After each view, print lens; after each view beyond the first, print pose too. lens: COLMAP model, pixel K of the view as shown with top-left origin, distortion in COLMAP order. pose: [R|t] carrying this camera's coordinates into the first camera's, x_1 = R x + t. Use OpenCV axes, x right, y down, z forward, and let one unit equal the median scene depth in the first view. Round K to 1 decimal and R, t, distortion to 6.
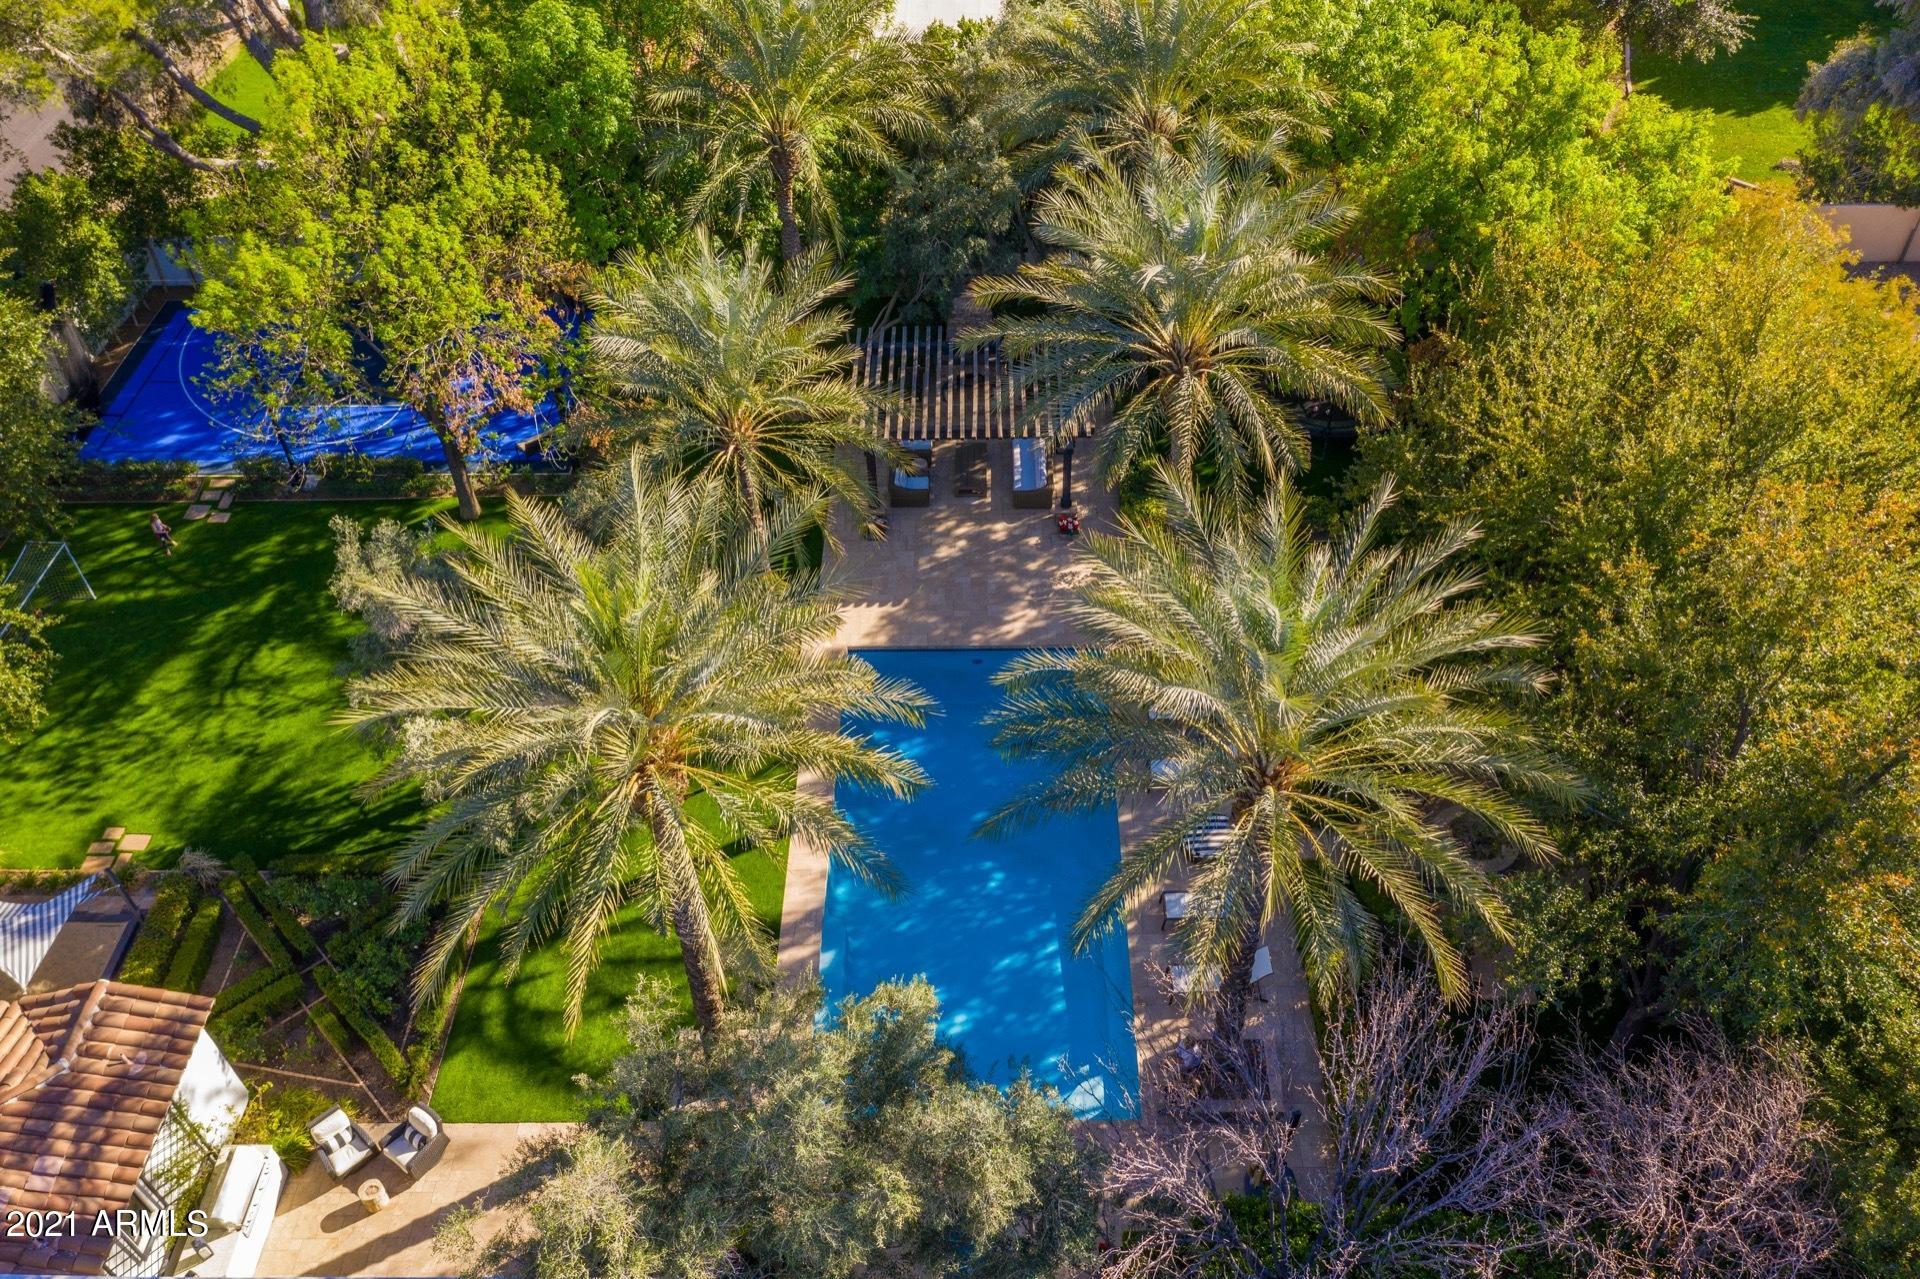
lens RADIAL K [[1555.4, 0, 960.0], [0, 1555.4, 639.5], [0, 0, 1]] dist [-0.005249, -0.002350]
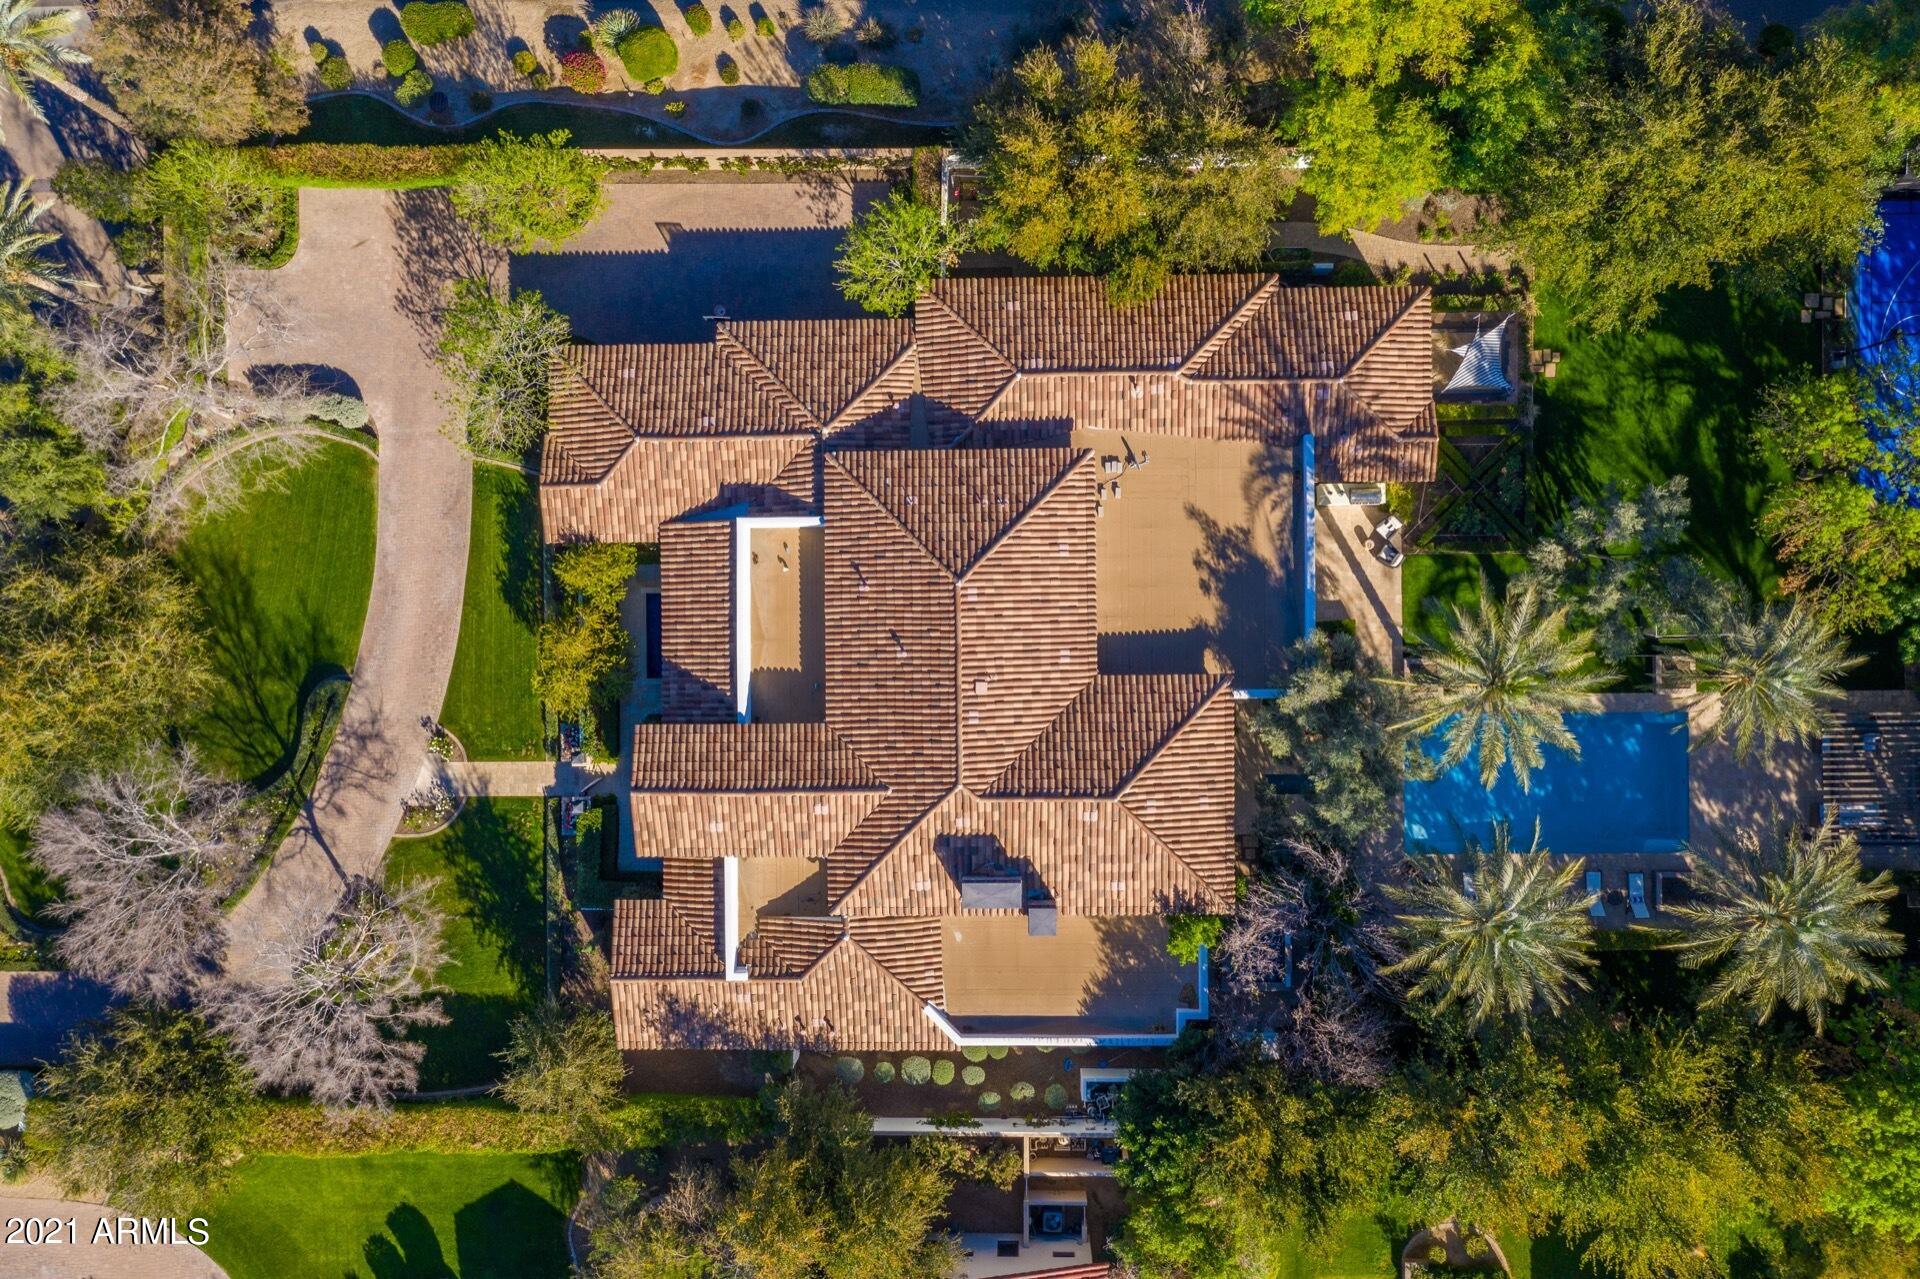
lens RADIAL K [[1555.4, 0, 960.0], [0, 1555.4, 639.5], [0, 0, 1]] dist [-0.005249, -0.002350]
pose [[0.012241, 0.999910, -0.005446, -0.216240], [-0.699844, 0.012458, 0.714187, -0.949639], [0.714191, -0.004931, 0.699934, -1.198915]]
